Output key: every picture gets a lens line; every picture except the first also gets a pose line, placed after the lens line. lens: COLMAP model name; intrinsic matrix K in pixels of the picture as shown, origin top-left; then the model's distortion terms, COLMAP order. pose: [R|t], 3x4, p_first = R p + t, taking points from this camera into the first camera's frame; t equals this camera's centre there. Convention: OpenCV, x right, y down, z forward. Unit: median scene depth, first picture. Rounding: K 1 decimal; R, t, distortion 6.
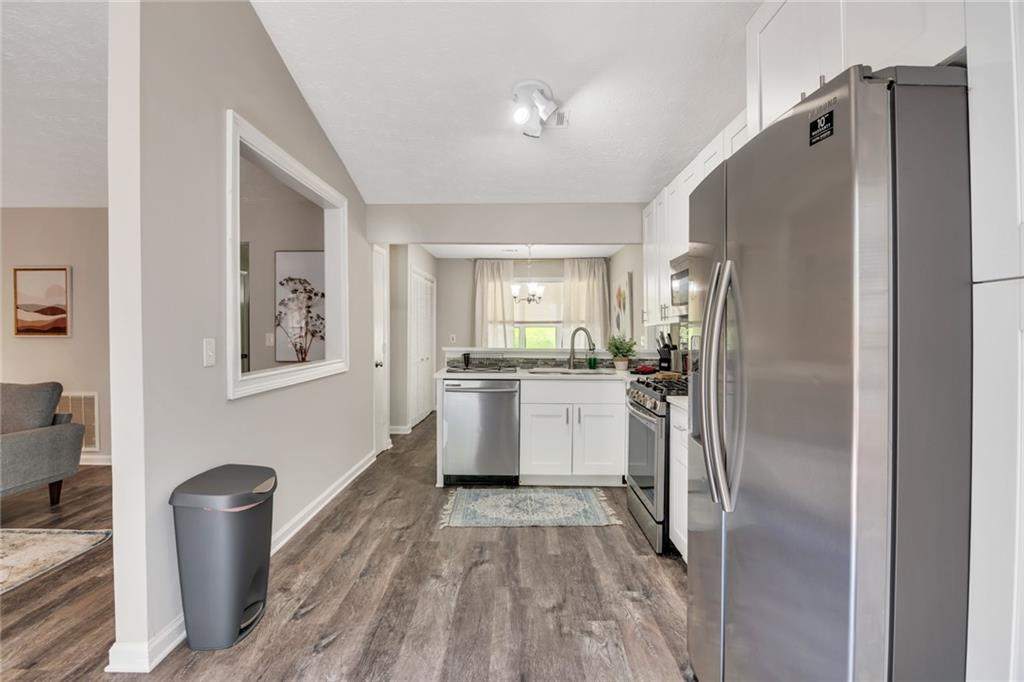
lens RADIAL K [[499.3, 0, 507.4], [0, 499.3, 336.5], [0, 0, 1]] dist [-0.018352, -0.001683]
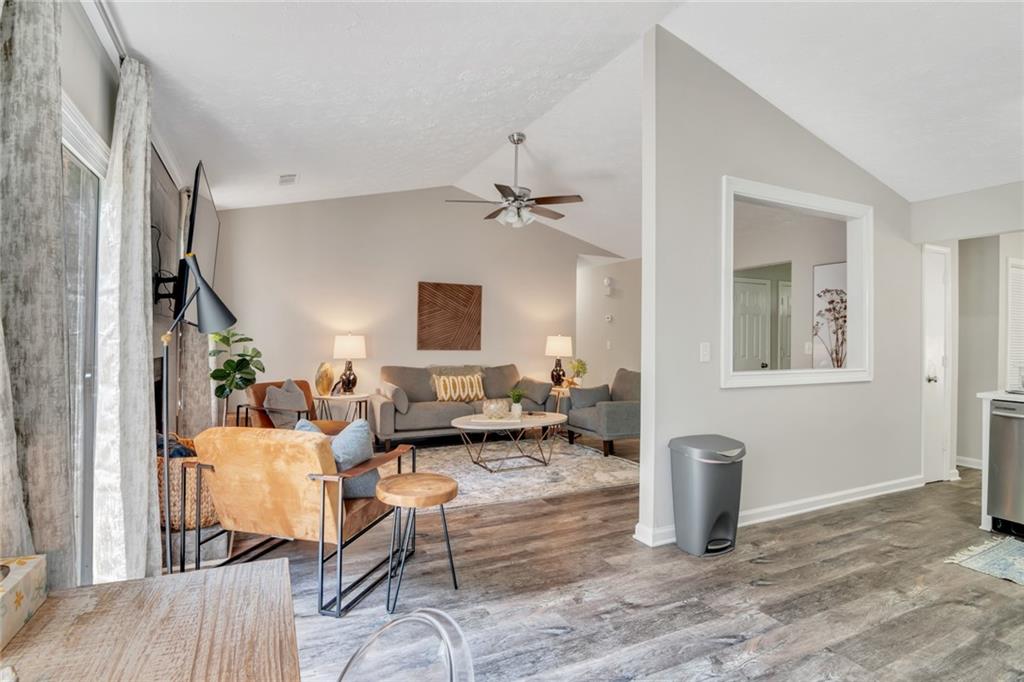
lens RADIAL K [[505.4, 0, 512.3], [0, 505.4, 333.7], [0, 0, 1]] dist [-0.002444, -0.000237]
pose [[0.456589, -0.000847, -0.889677, 0.297428], [-0.024511, 0.999608, -0.013531, 0.008417], [0.889340, 0.027985, 0.456389, -0.105540]]
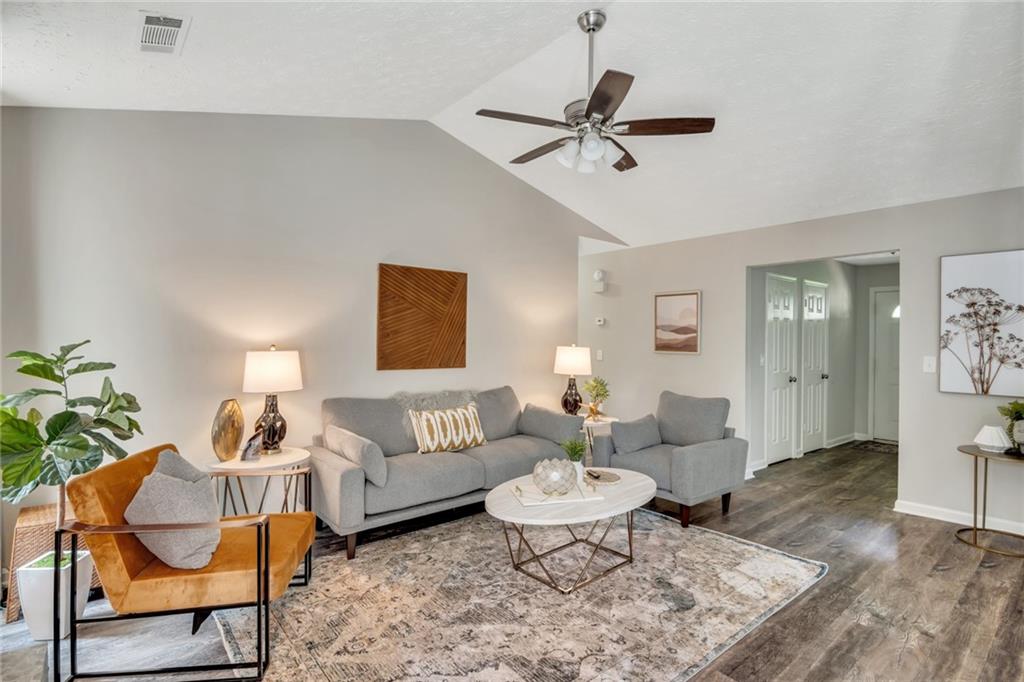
lens RADIAL K [[499.3, 0, 507.4], [0, 499.3, 336.5], [0, 0, 1]] dist [-0.018352, -0.001683]
pose [[0.647100, 0.004593, -0.762391, -0.447988], [-0.022413, 0.999664, -0.013002, -0.020011], [0.762076, 0.025501, 0.646986, -0.093317]]
